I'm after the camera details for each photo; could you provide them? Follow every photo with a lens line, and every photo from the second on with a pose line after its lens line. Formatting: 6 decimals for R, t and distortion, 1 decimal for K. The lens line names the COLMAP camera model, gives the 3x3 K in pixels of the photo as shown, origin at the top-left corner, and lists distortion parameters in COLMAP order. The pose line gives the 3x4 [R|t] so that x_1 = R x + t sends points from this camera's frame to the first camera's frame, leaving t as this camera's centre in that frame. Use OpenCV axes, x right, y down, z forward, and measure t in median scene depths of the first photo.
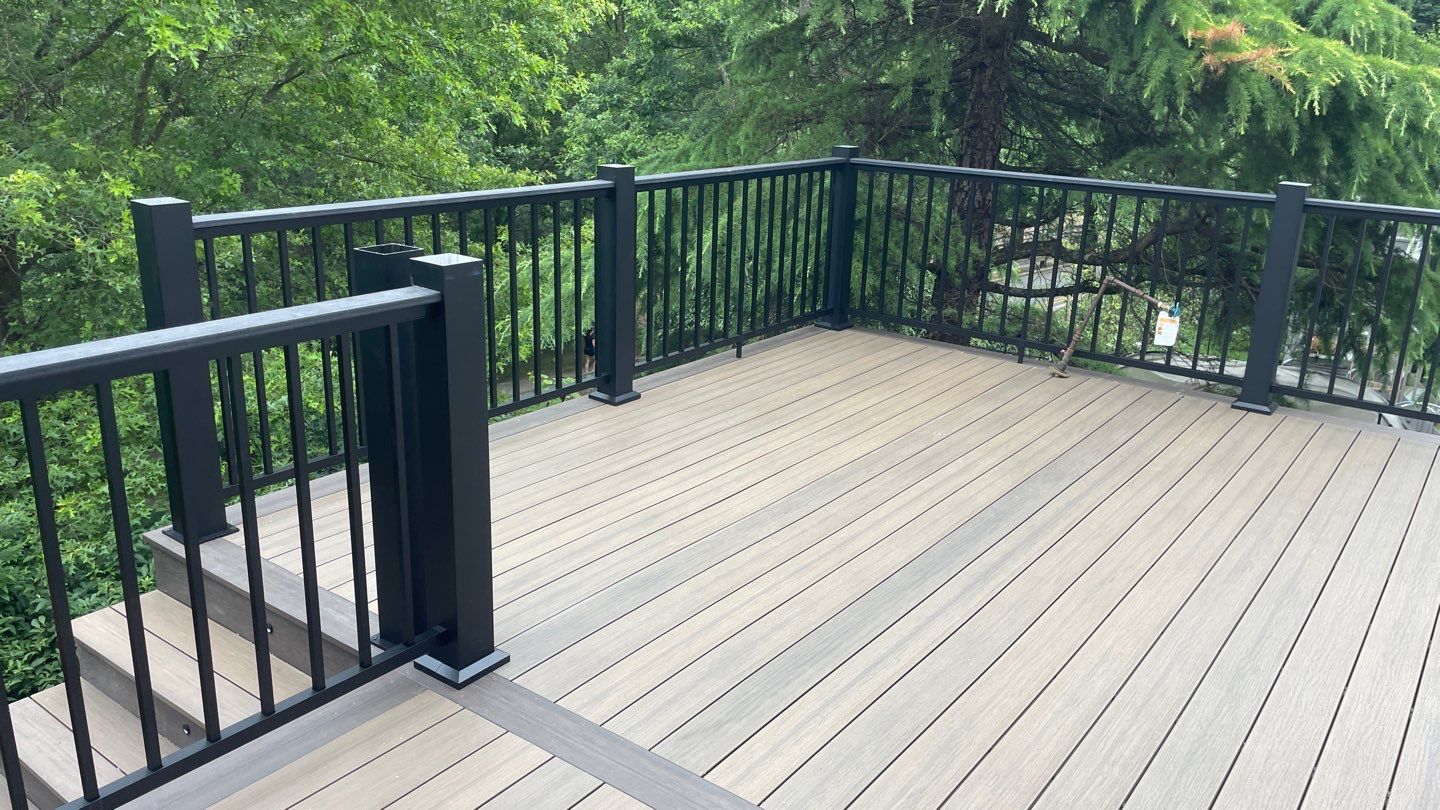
lens RADIAL K [[1109.4, 0, 717.4], [0, 1109.4, 403.9], [0, 0, 1]] dist [0.094844, -0.129254]
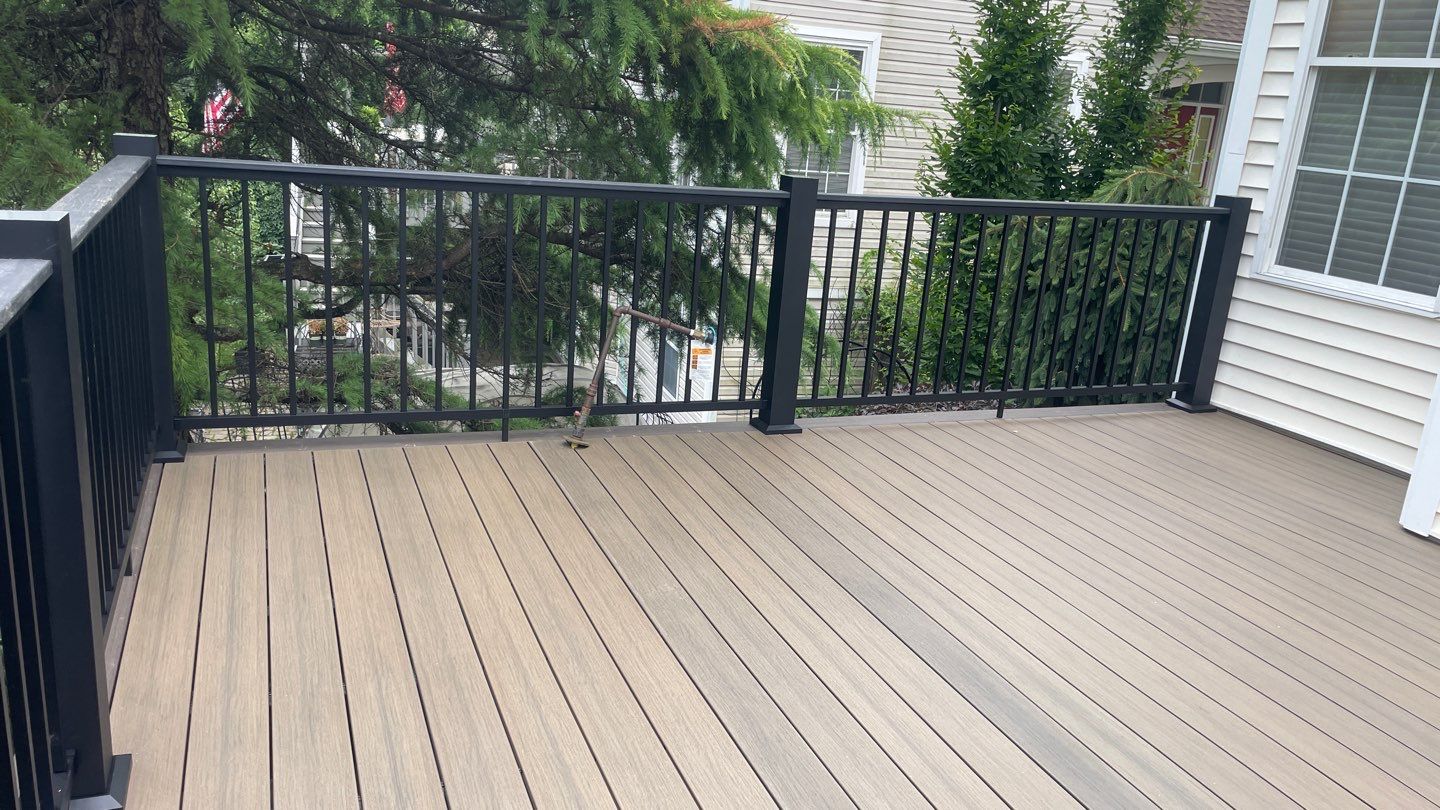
lens RADIAL K [[1109.4, 0, 722.9], [0, 1109.4, 407.9], [0, 0, 1]] dist [0.094844, -0.129254]
pose [[0.508799, -0.225172, 0.830916, -0.265122], [0.198356, 0.969881, 0.141370, -0.142066], [-0.837722, 0.092888, 0.538139, 0.552563]]
